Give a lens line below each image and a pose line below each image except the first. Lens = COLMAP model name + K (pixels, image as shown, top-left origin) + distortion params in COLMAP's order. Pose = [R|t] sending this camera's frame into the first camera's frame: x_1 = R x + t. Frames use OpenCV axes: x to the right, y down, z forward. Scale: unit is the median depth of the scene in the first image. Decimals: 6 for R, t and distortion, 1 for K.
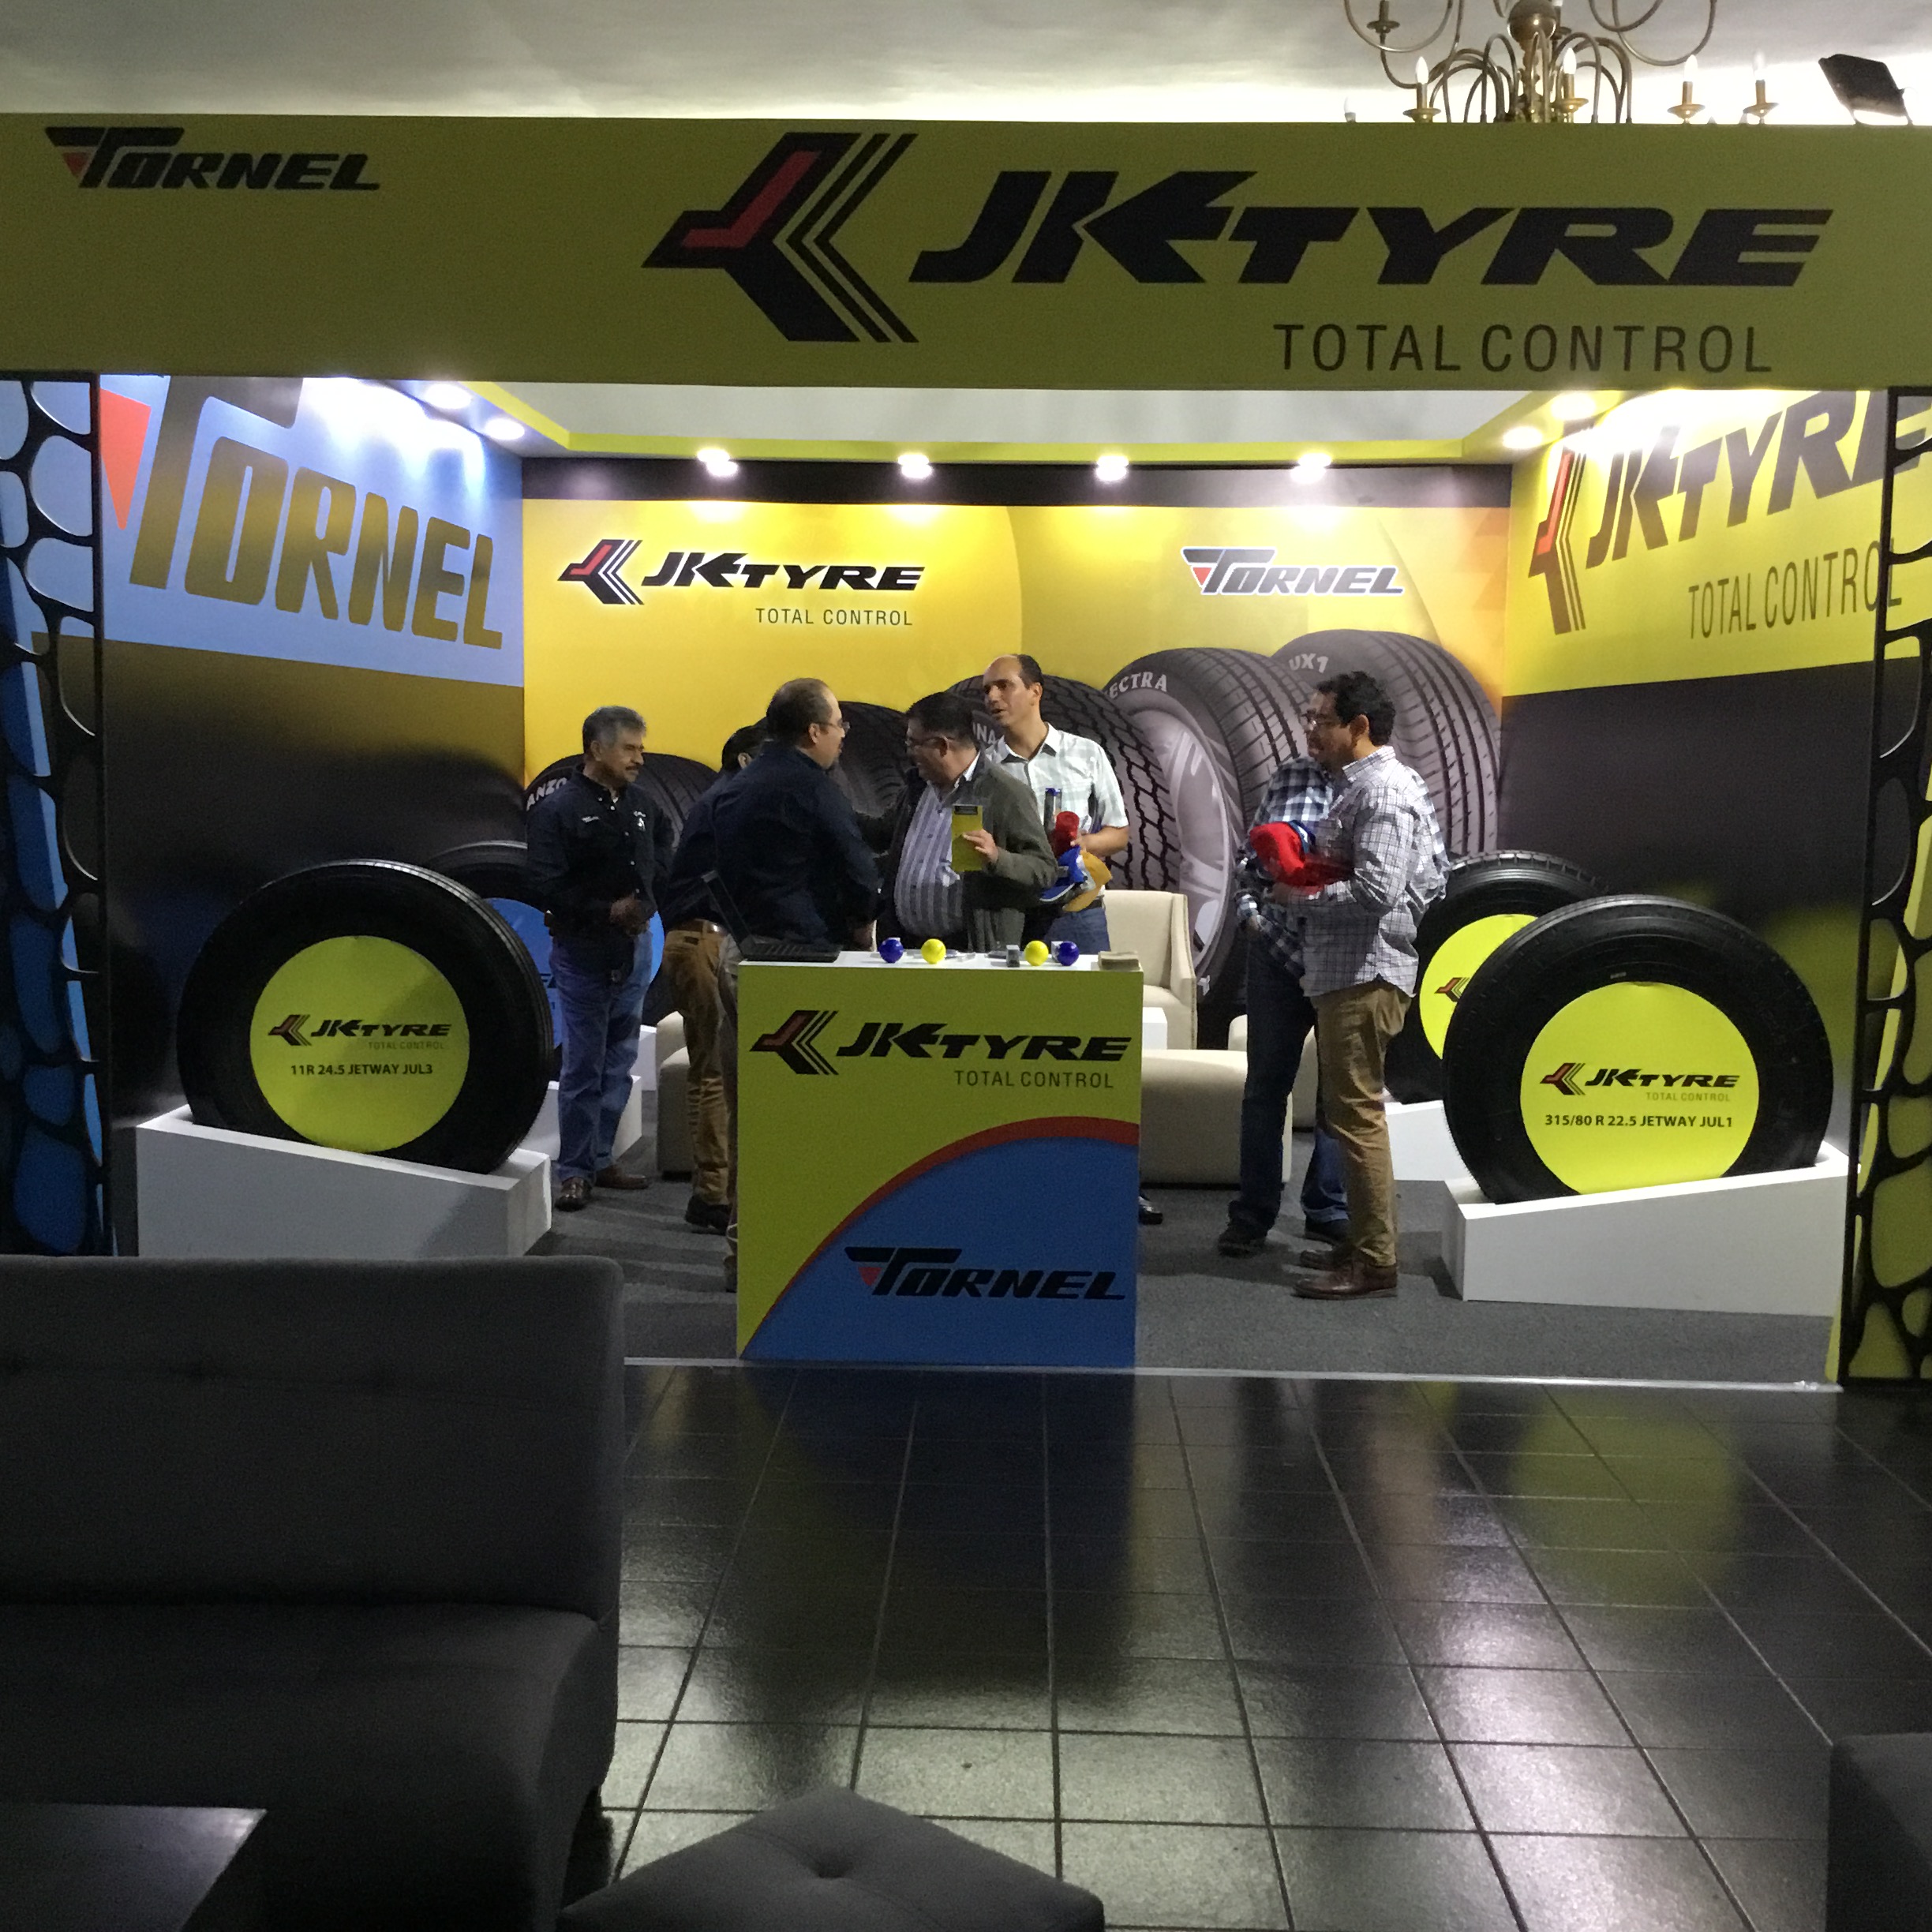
lens RADIAL K [[2364.5, 0, 966.0], [0, 2364.5, 966.0], [0, 0, 1]] dist [0.124595, -0.335967]
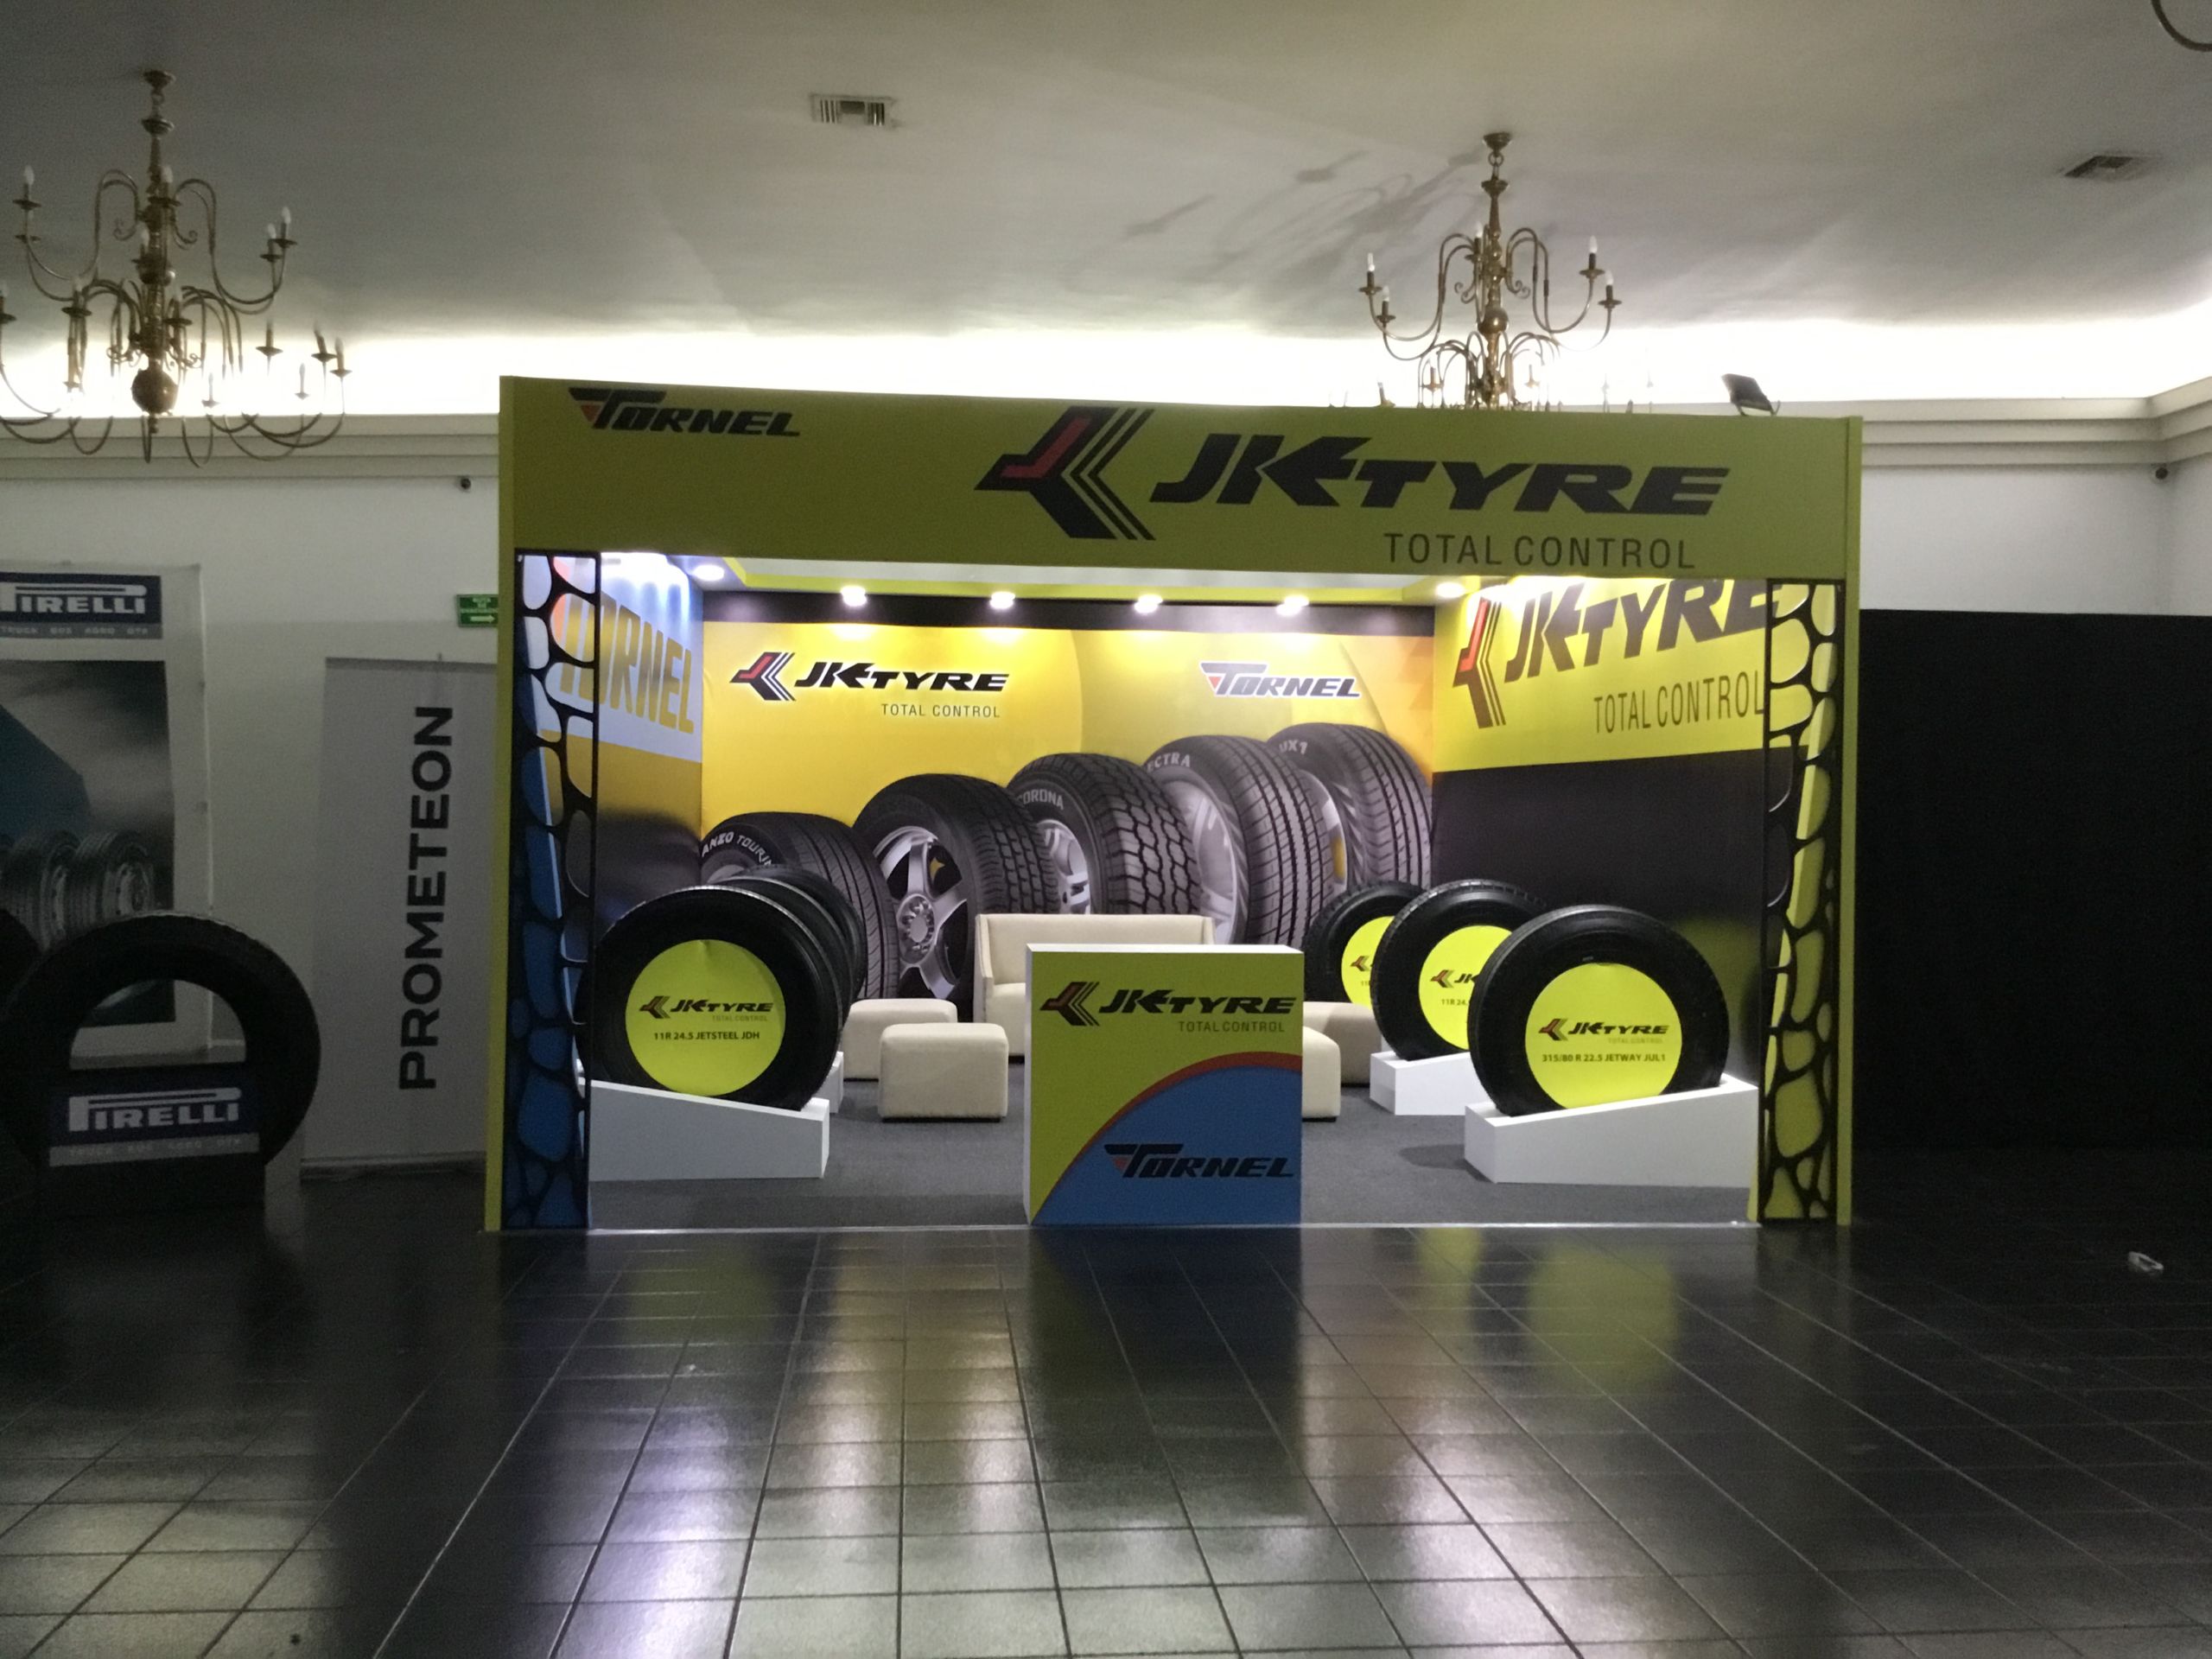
lens RADIAL K [[2028.3, 0, 1101.2], [0, 2028.3, 815.0], [0, 0, 1]] dist [0.082112, -0.128963]
pose [[0.992941, -0.000129, 0.118609, -0.166572], [0.010950, 0.995829, -0.090584, 0.024658], [-0.118103, 0.091243, 0.988800, -0.213357]]
